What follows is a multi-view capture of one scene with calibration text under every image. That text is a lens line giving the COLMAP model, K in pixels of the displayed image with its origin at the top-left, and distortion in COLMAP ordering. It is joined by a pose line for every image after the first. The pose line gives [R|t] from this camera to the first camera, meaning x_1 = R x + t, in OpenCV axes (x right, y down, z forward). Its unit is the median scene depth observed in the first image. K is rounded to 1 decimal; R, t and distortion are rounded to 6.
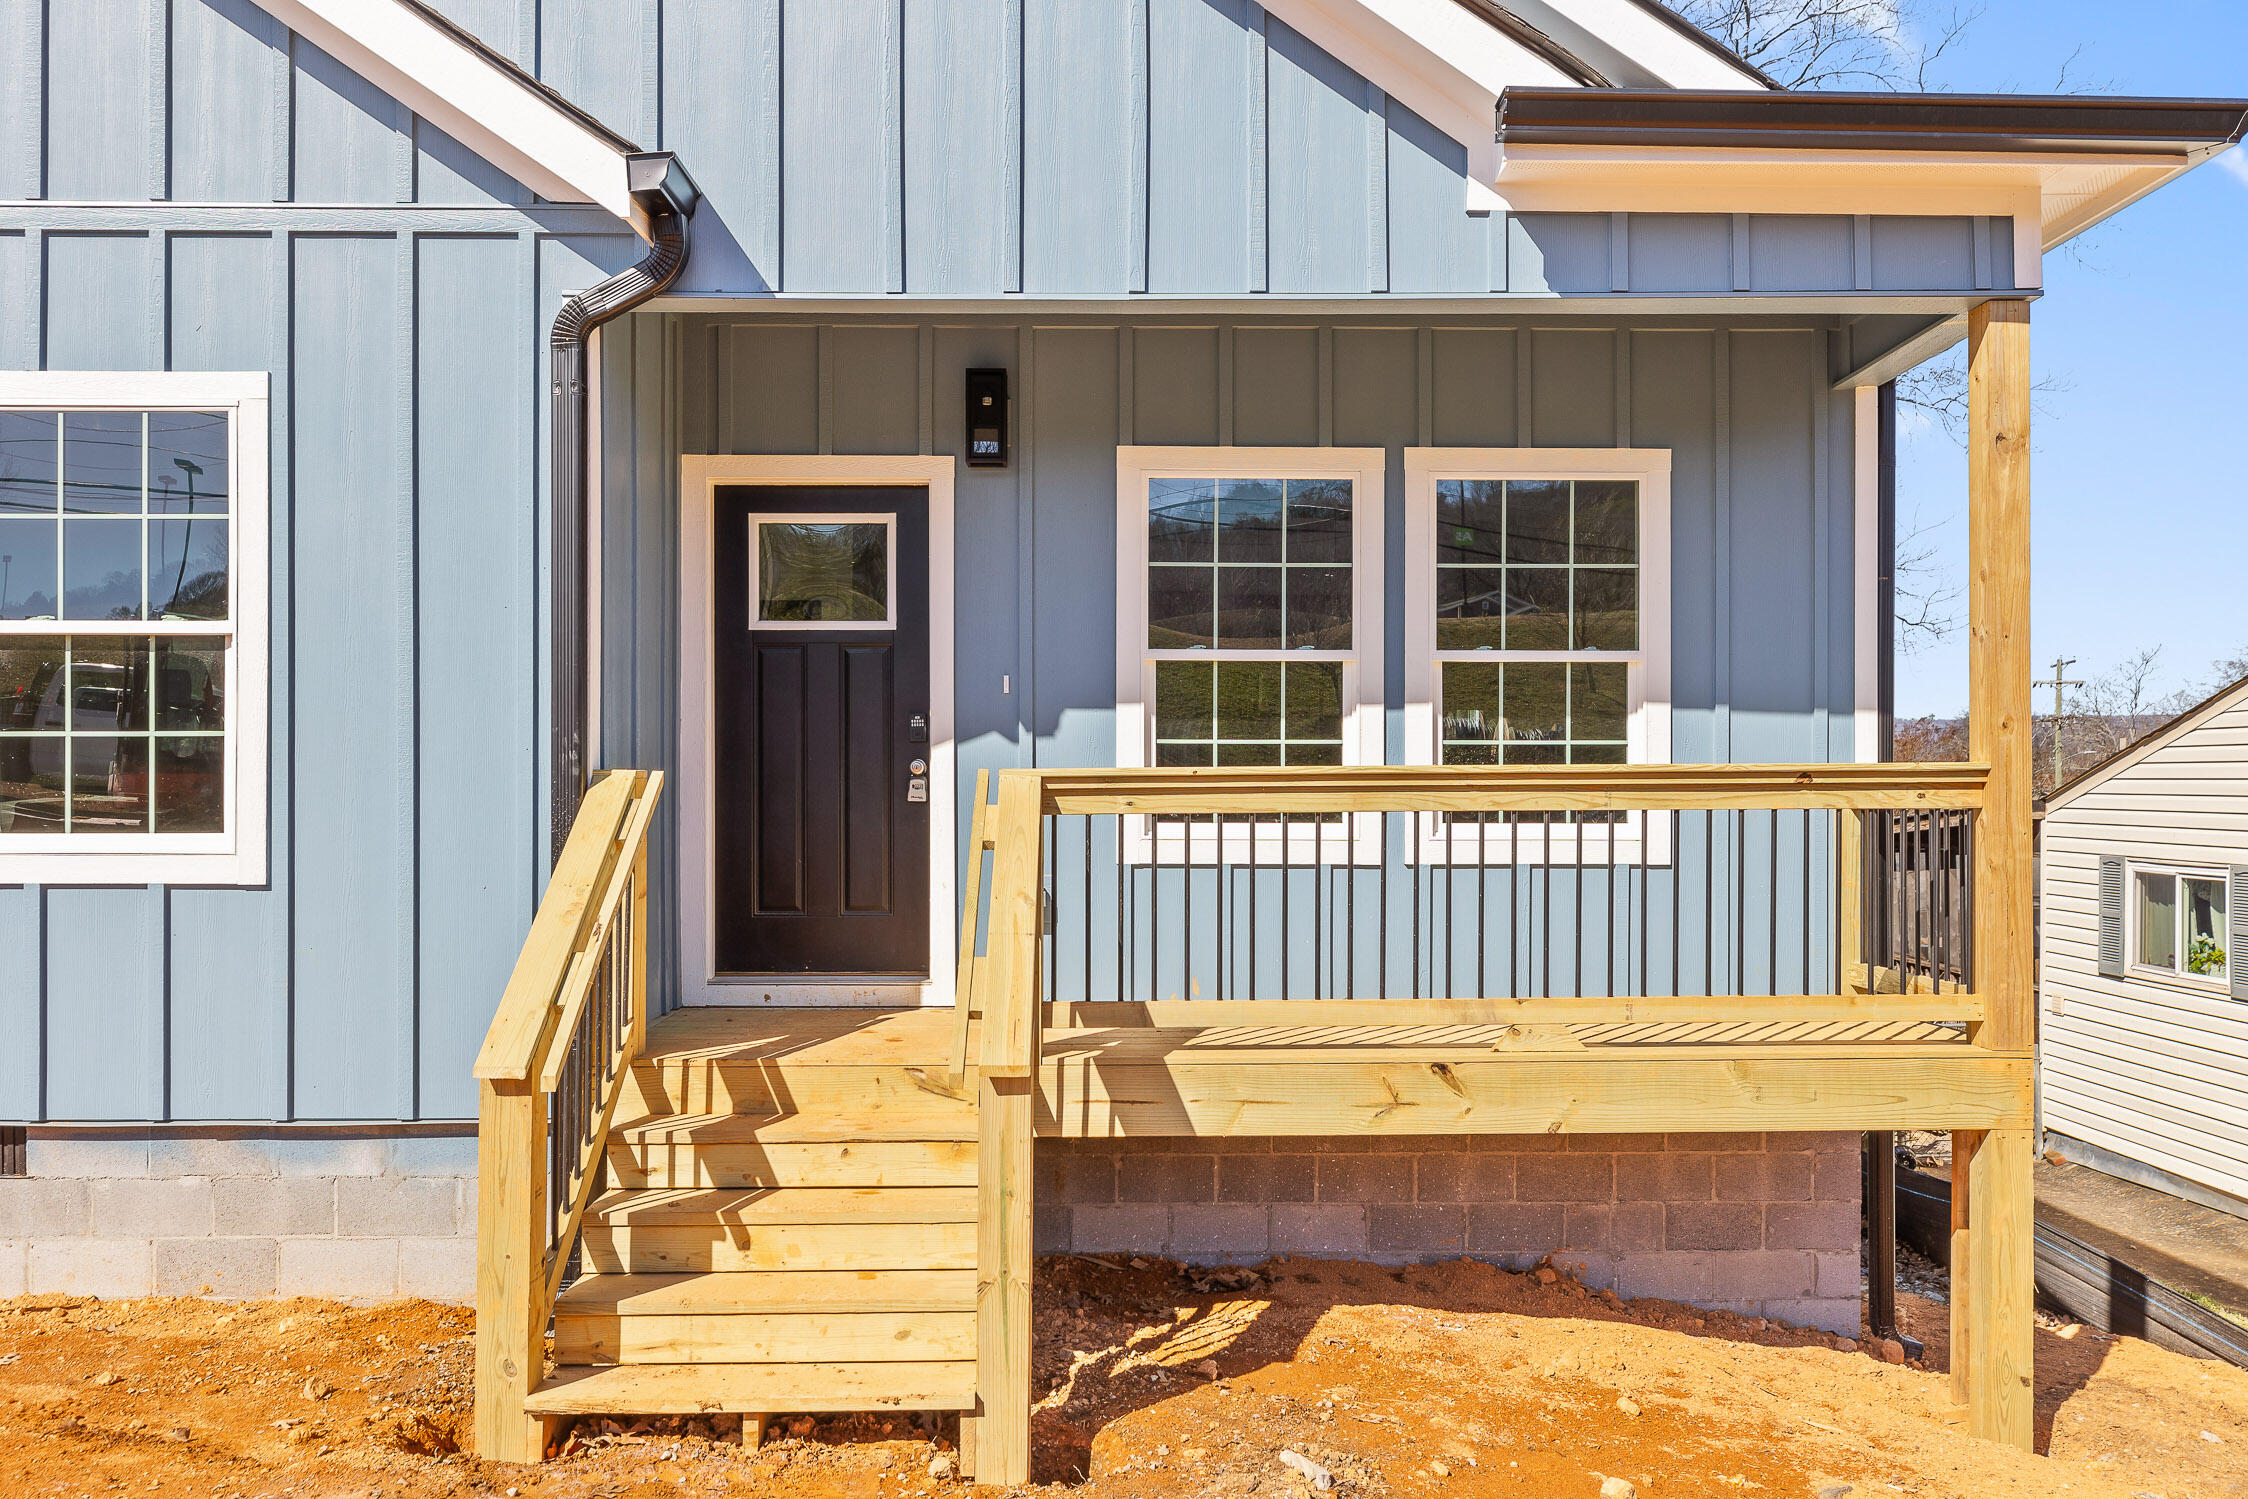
lens RADIAL K [[1697.4, 0, 1127.0], [0, 1697.4, 762.4], [0, 0, 1]] dist [-0.005093, 0.007277]
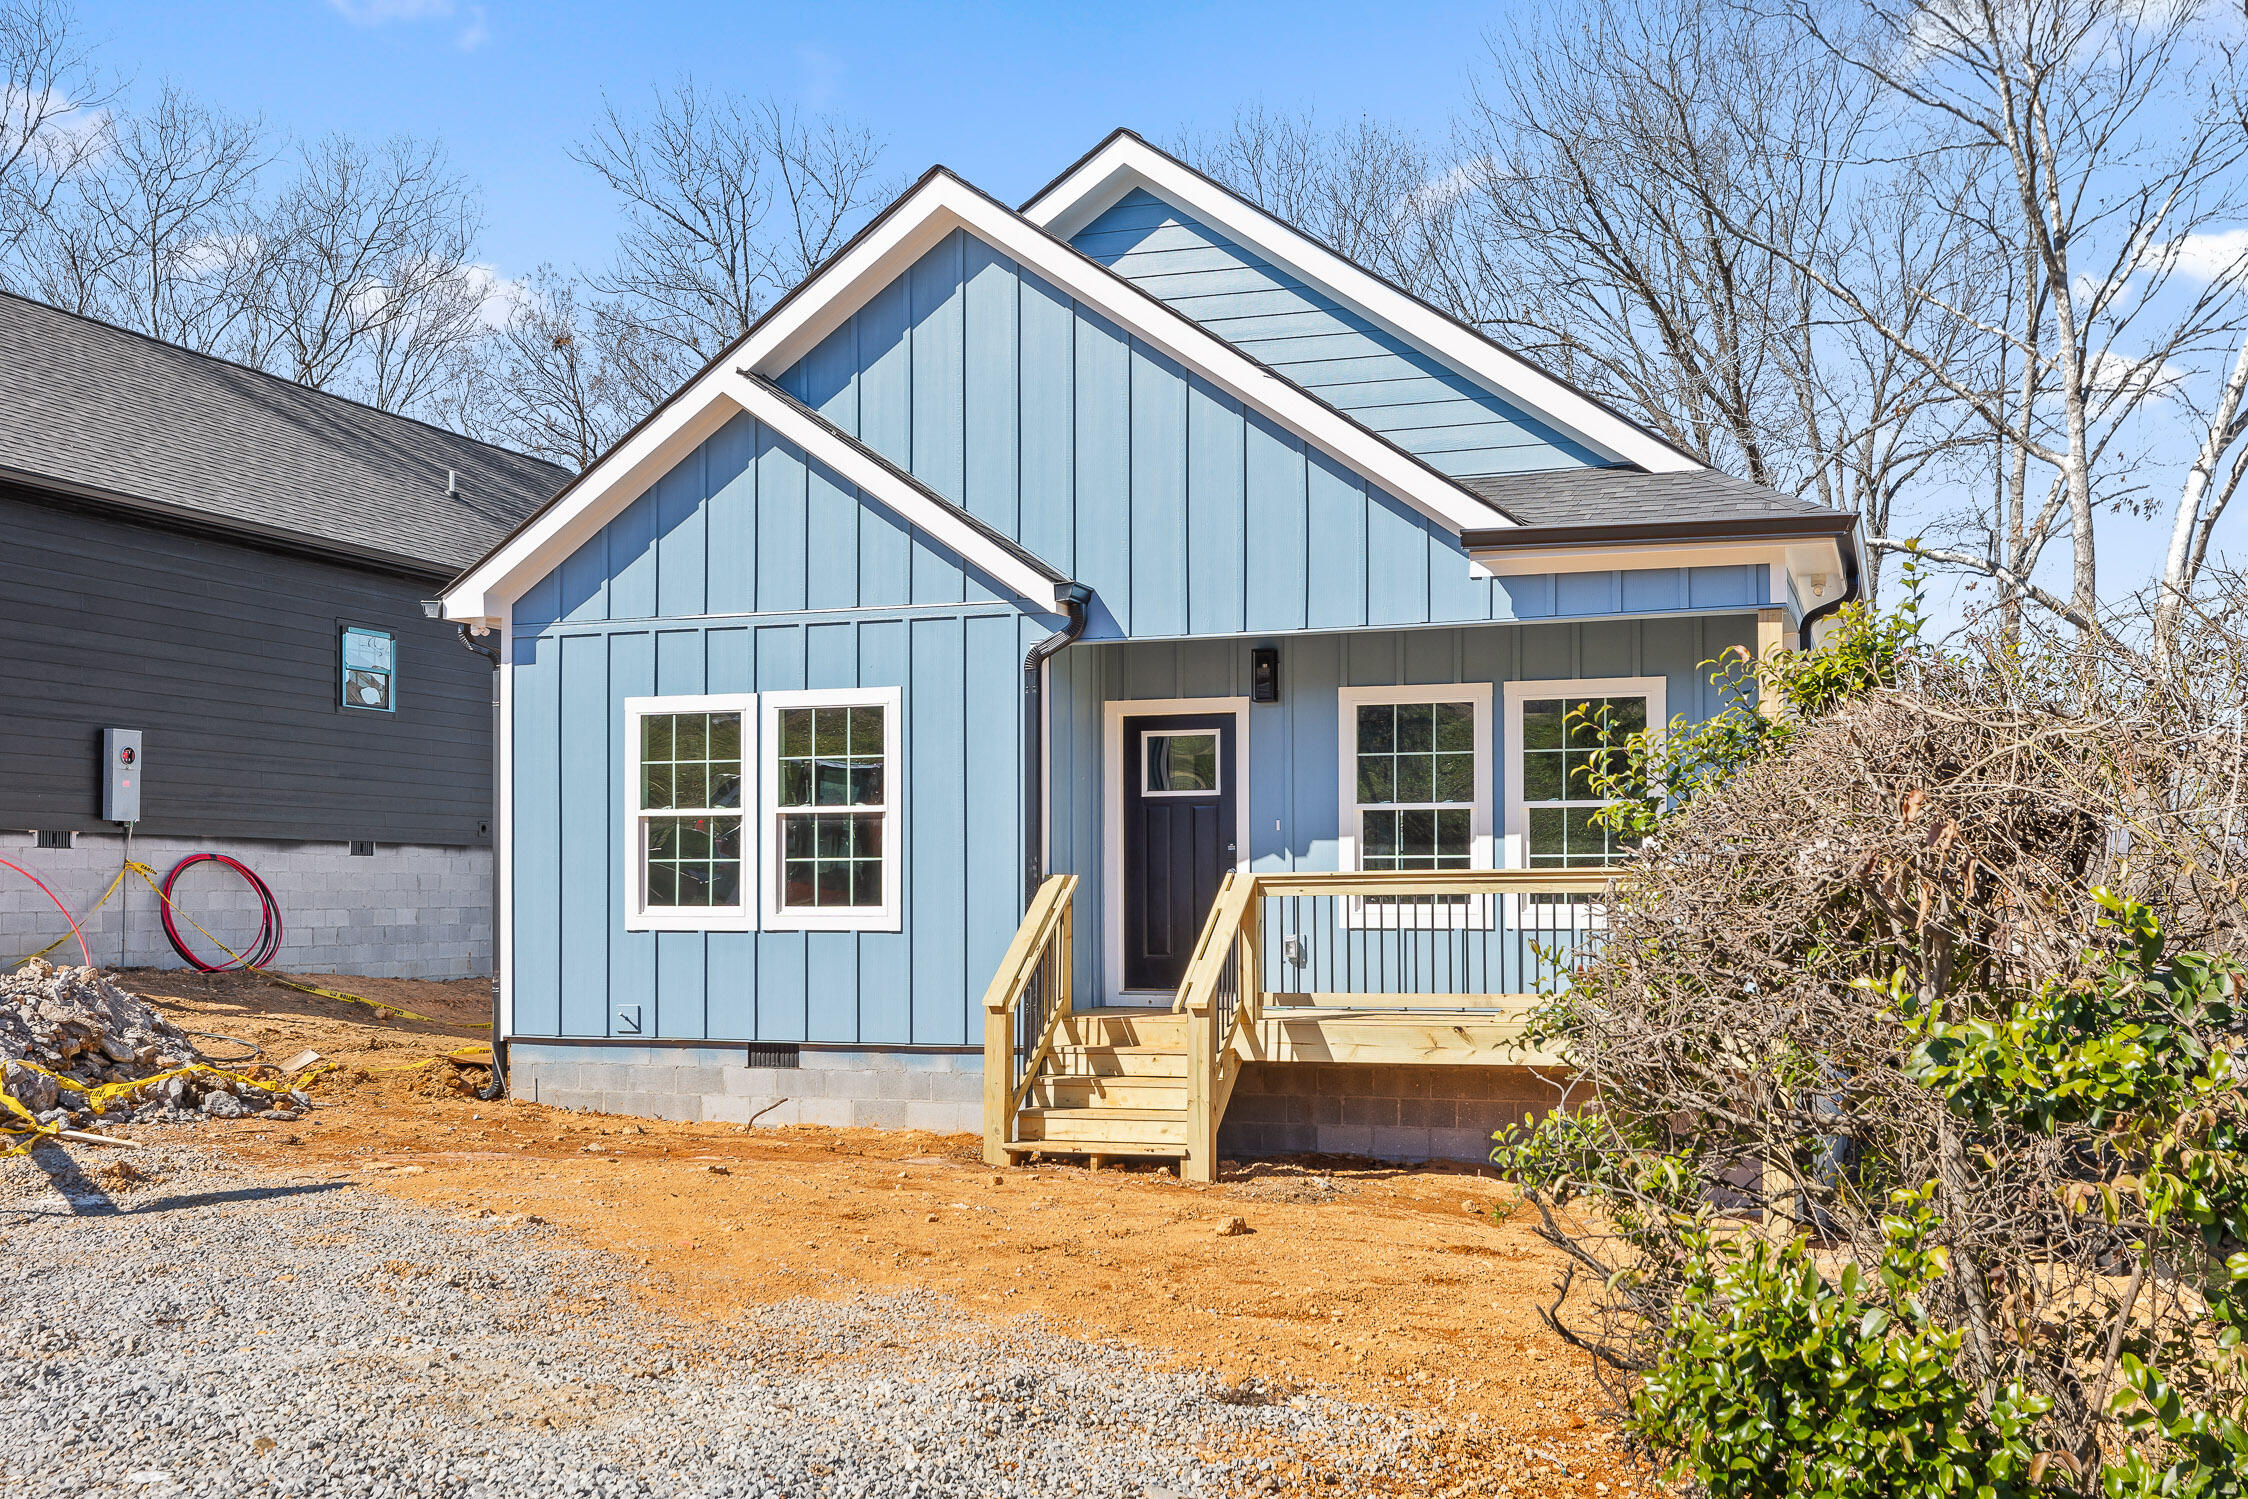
lens RADIAL K [[2285.5, 0, 1124.0], [0, 2285.5, 749.5], [0, 0, 1]] dist [0.005344, -0.000014]
pose [[0.936183, -0.025975, -0.350552, 0.738064], [0.007399, 0.998501, -0.054226, 0.003325], [0.351436, 0.048172, 0.934972, -1.536368]]
